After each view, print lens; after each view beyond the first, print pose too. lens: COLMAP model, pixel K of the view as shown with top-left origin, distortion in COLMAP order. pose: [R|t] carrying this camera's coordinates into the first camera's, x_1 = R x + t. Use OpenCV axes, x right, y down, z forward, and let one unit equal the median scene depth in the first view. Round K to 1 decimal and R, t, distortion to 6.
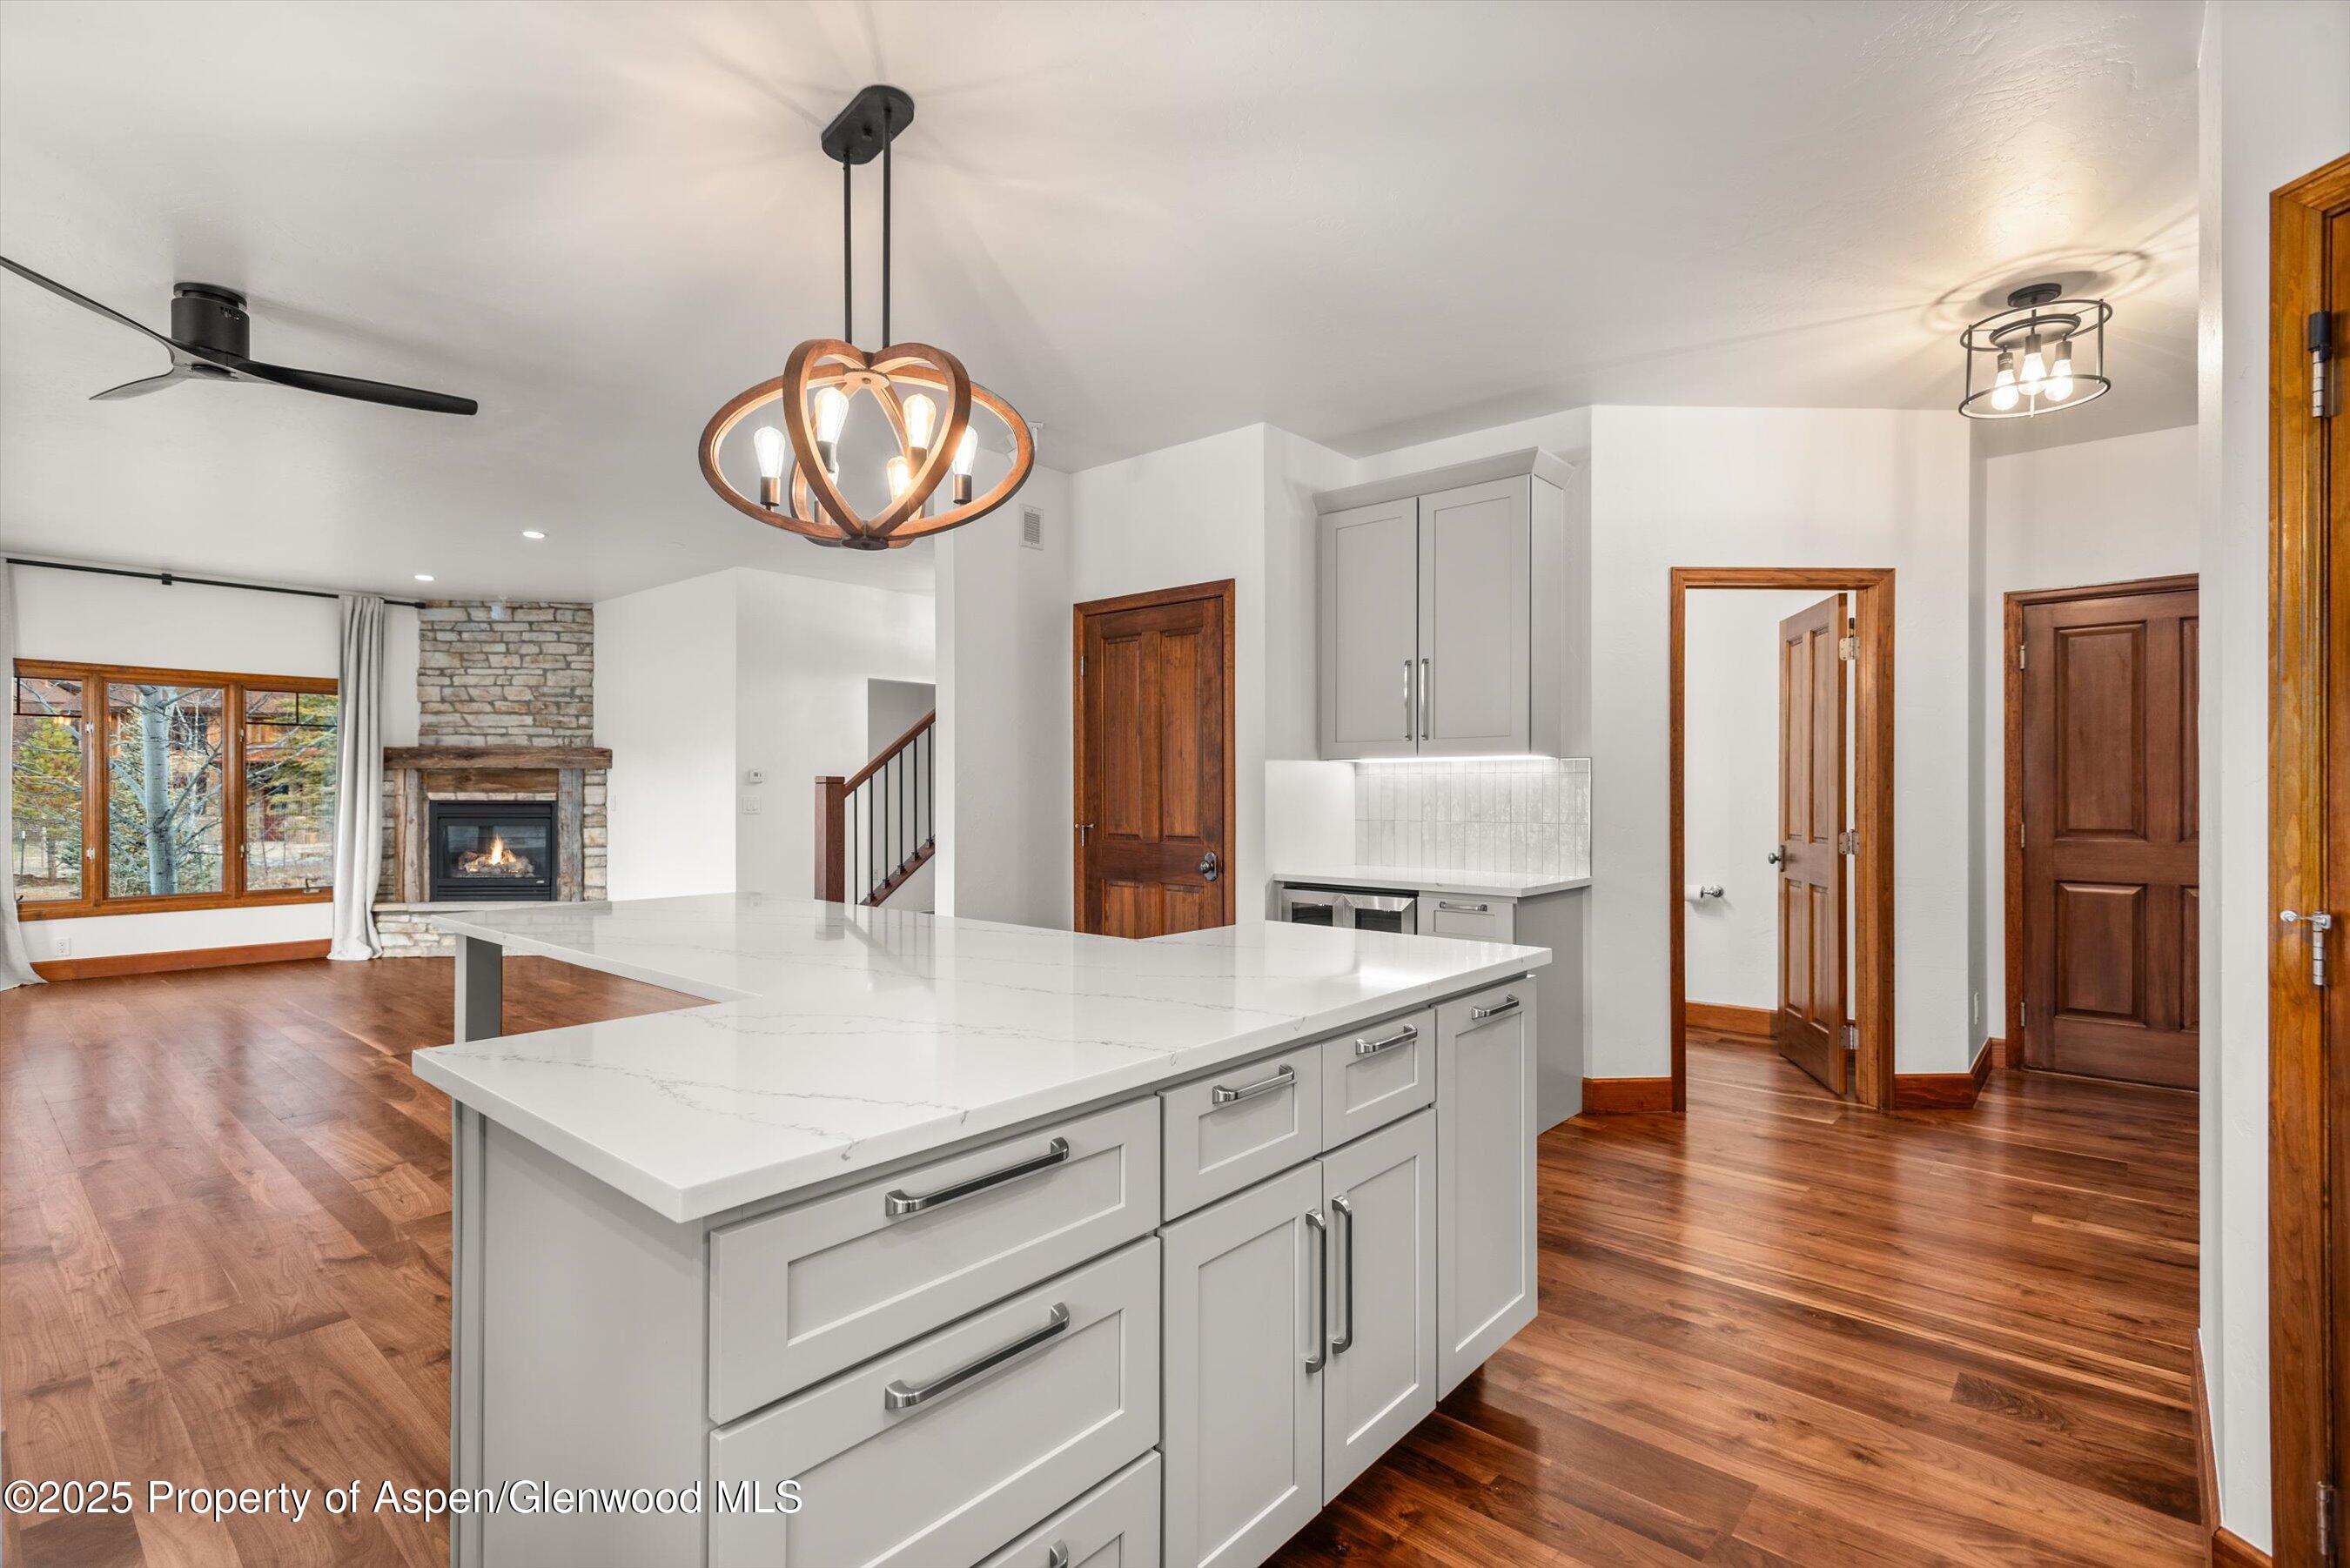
lens RADIAL K [[1103.4, 0, 1172.1], [0, 1103.4, 791.3], [0, 0, 1]] dist [0.020483, -0.006113]
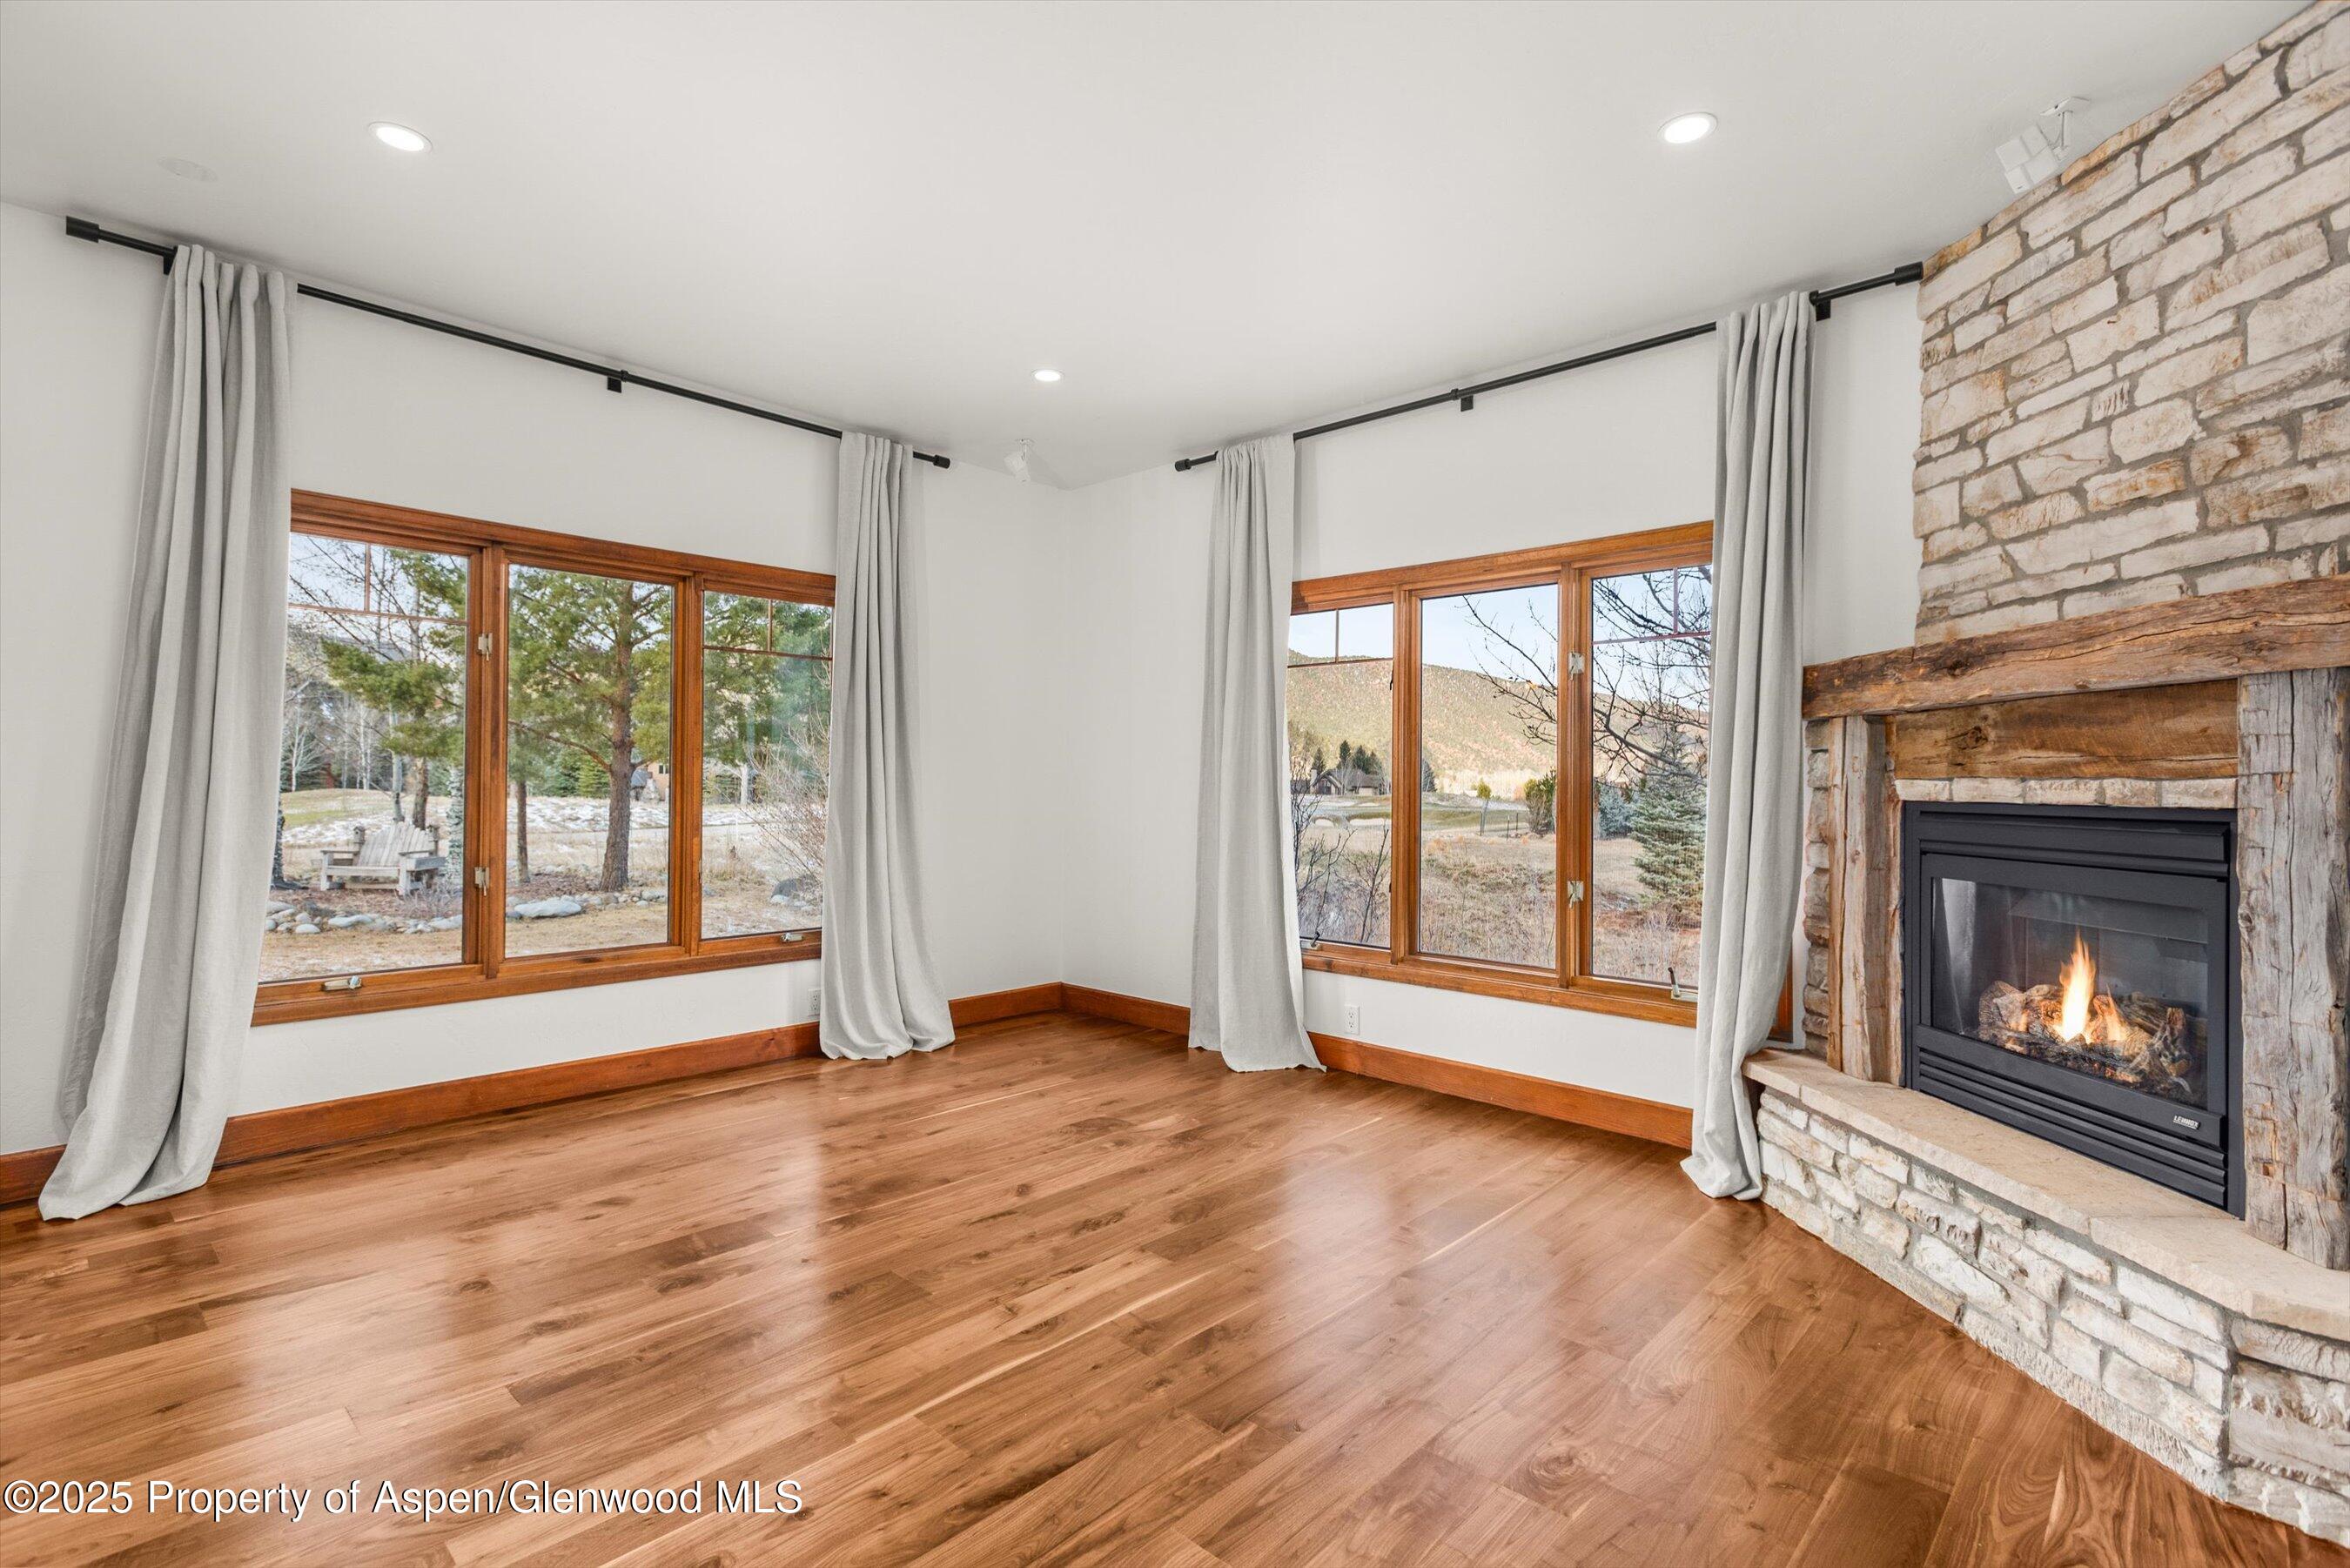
lens RADIAL K [[1103.4, 0, 1173.6], [0, 1103.4, 778.2], [0, 0, 1]] dist [0.020483, -0.006113]
pose [[-0.038469, -0.009168, -0.999218, -0.300606], [-0.011360, 0.999897, -0.008737, 0.006287], [0.999195, 0.011015, -0.038569, 0.778537]]
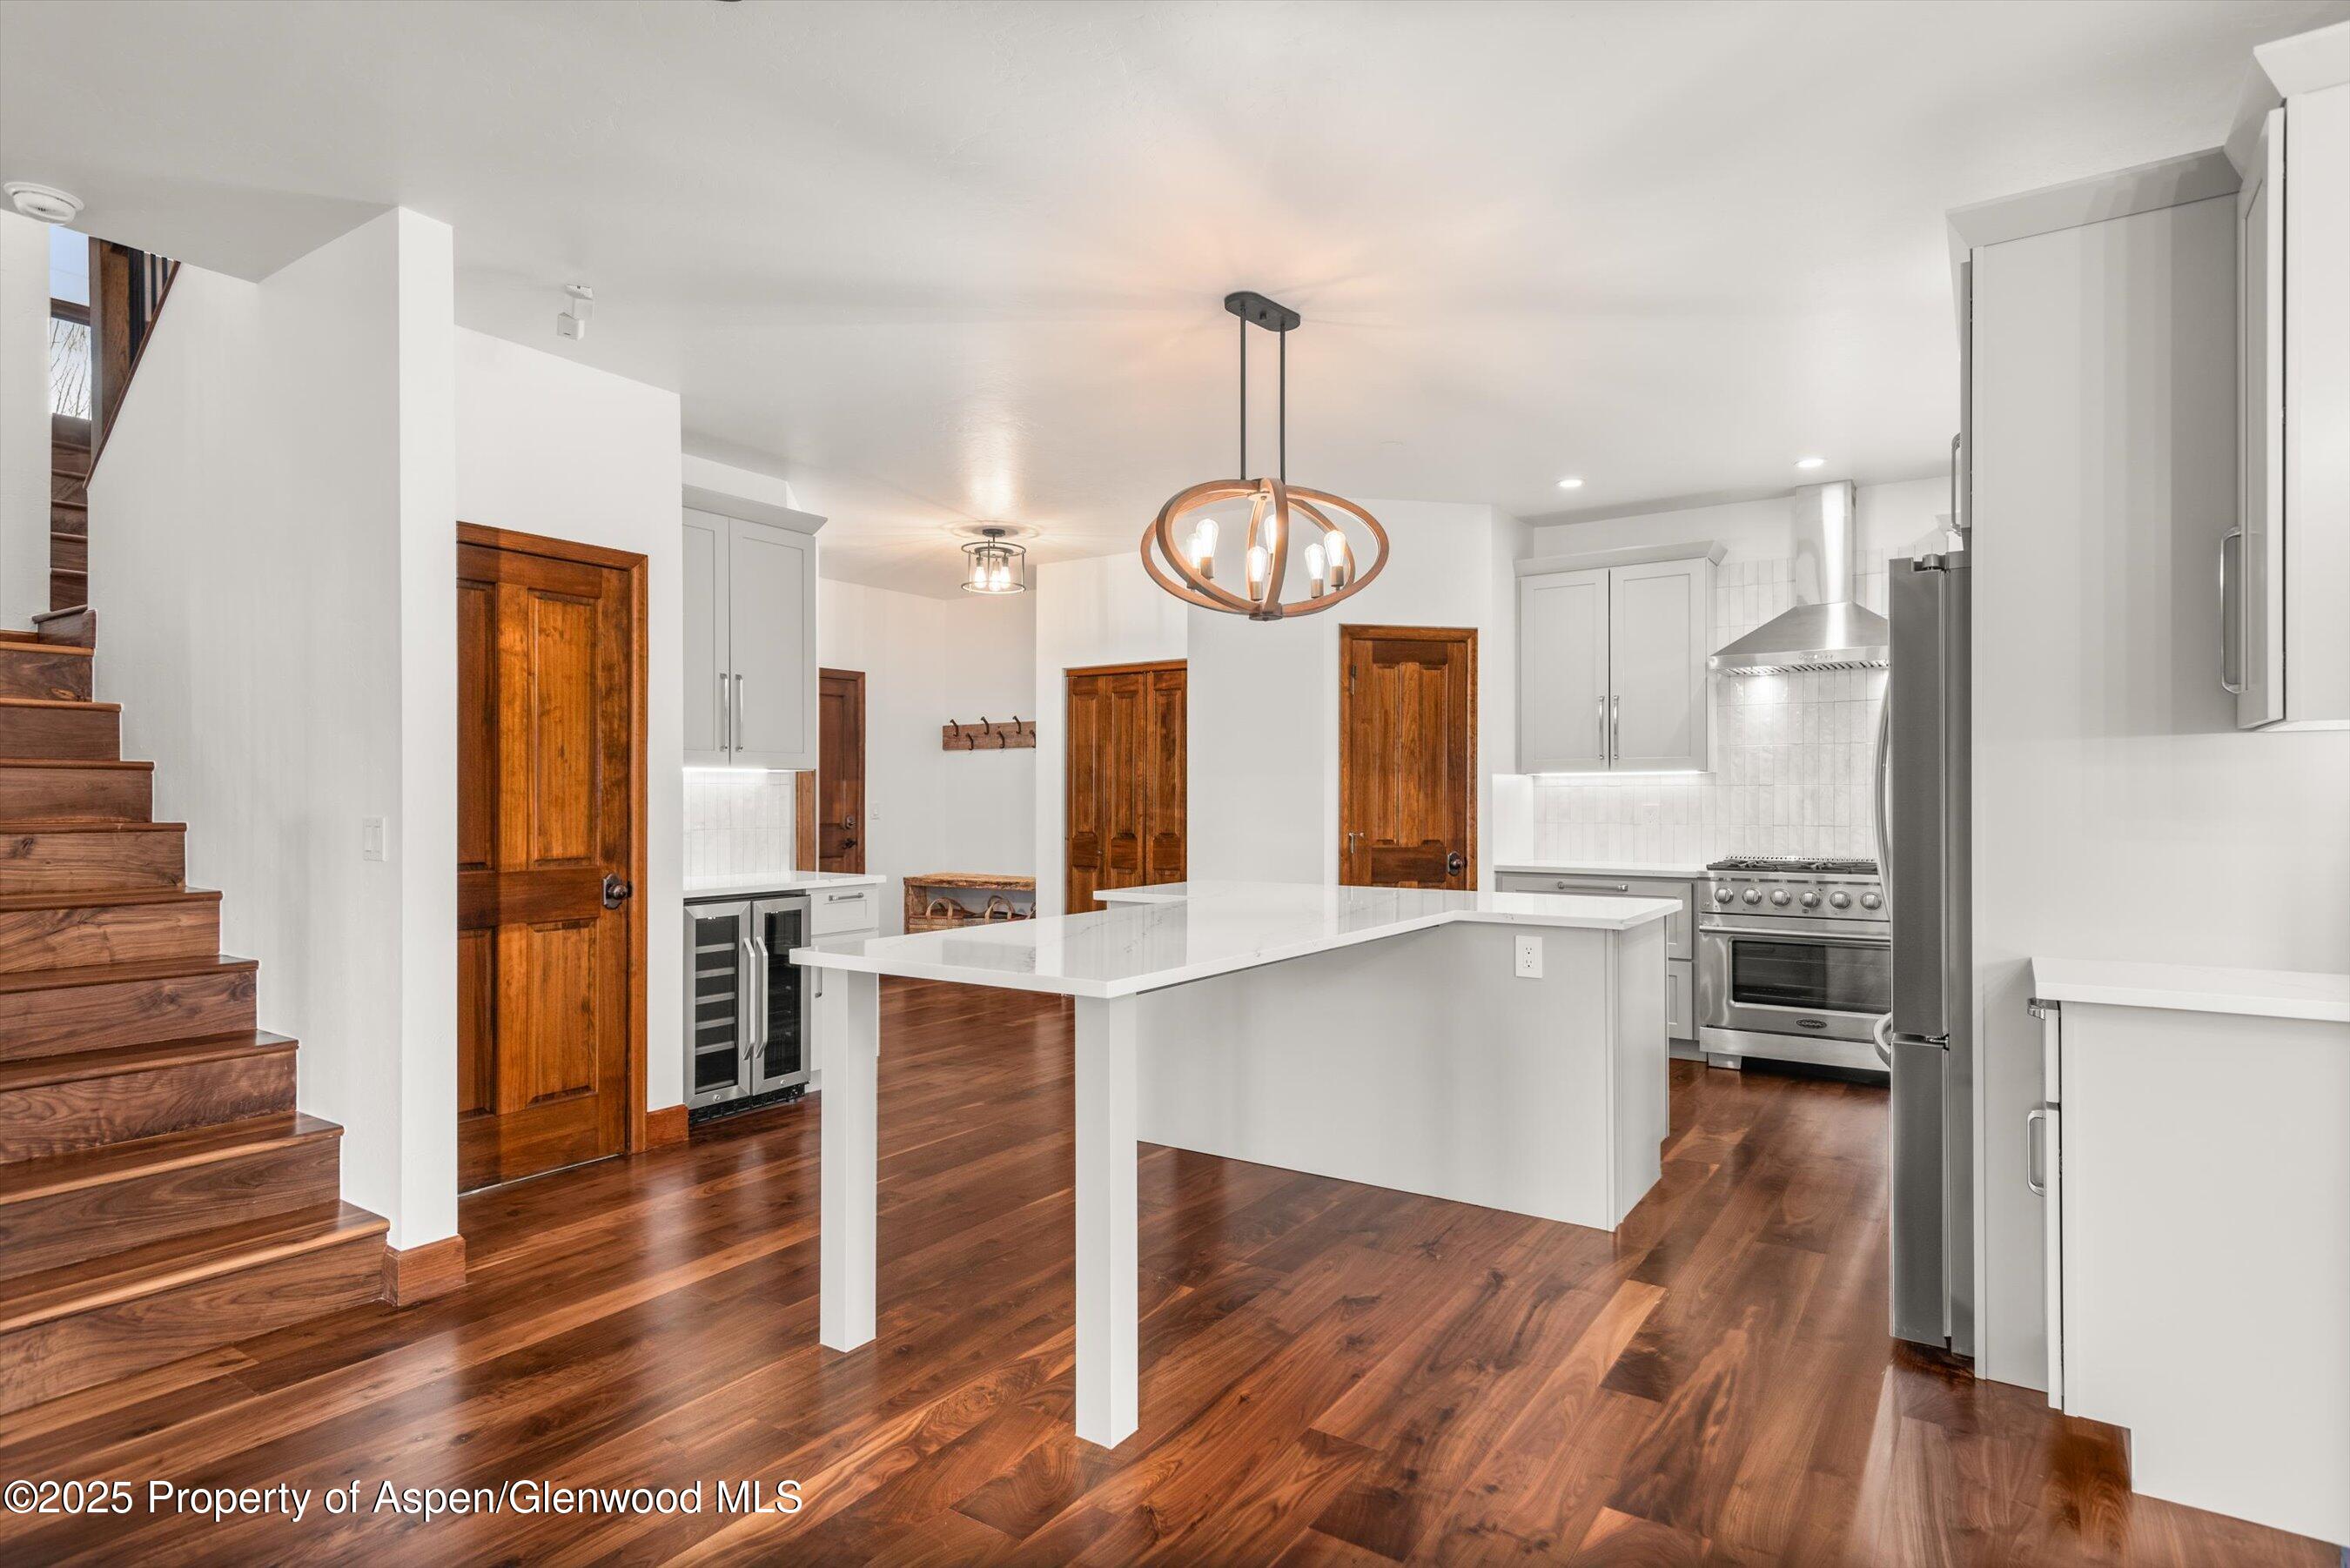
lens RADIAL K [[1210.5, 0, 1166.3], [0, 1210.5, 794.6], [0, 0, 1]] dist [-0.000064, -0.000054]
pose [[-0.109543, 0.008527, 0.993945, -0.499278], [0.000112, 0.999963, -0.008567, 0.001675], [-0.993982, -0.000827, -0.109540, 0.375843]]
